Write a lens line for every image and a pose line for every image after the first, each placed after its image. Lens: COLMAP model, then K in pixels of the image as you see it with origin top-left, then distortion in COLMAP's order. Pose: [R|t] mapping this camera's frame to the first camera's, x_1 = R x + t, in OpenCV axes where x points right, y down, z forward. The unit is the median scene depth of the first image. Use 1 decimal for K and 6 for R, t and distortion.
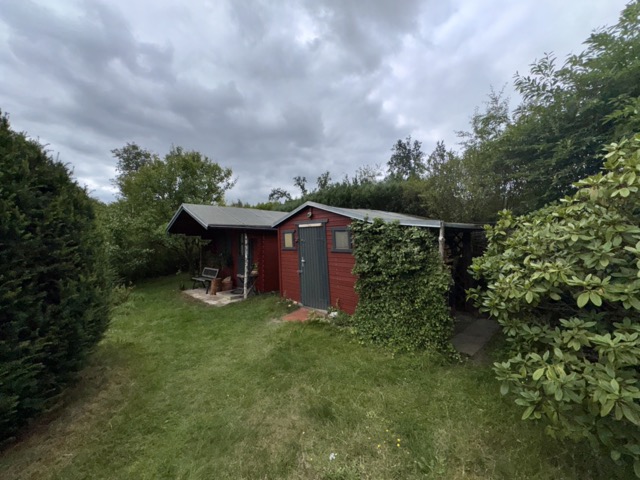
lens RADIAL K [[255.6, 0, 318.4], [0, 255.6, 239.8], [0, 0, 1]] dist [0.003851, 0.001734]
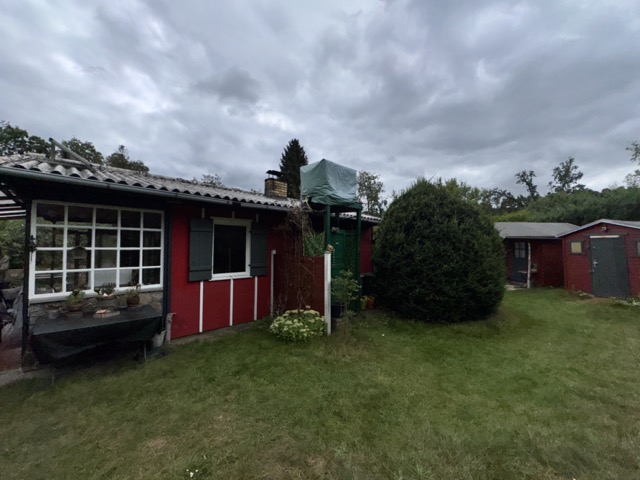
lens RADIAL K [[255.6, 0, 321.5], [0, 255.6, 240.2], [0, 0, 1]] dist [0.003851, 0.001734]
pose [[0.753491, -0.001110, -0.657457, -0.248112], [-0.009738, 0.999870, -0.012849, -0.006158], [0.657386, 0.016084, 0.753382, -0.943947]]
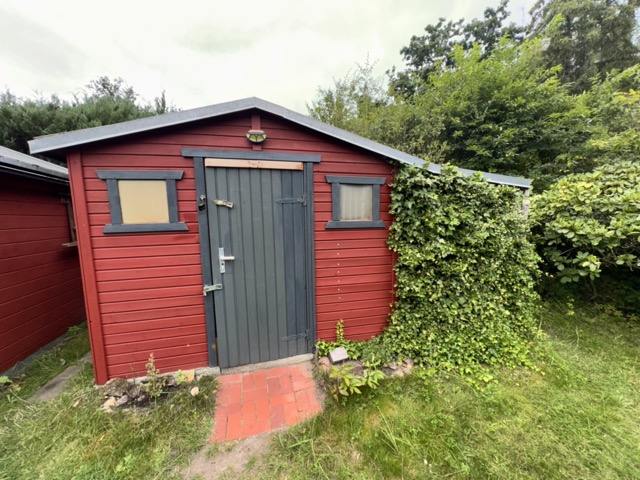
lens RADIAL K [[244.2, 0, 322.0], [0, 244.2, 237.4], [0, 0, 1]] dist [0.000537, 0.000037]
pose [[0.476112, -0.089026, 0.874867, -0.295986], [0.005122, 0.995126, 0.098476, 0.016473], [-0.879370, -0.042405, 0.474248, 0.684526]]
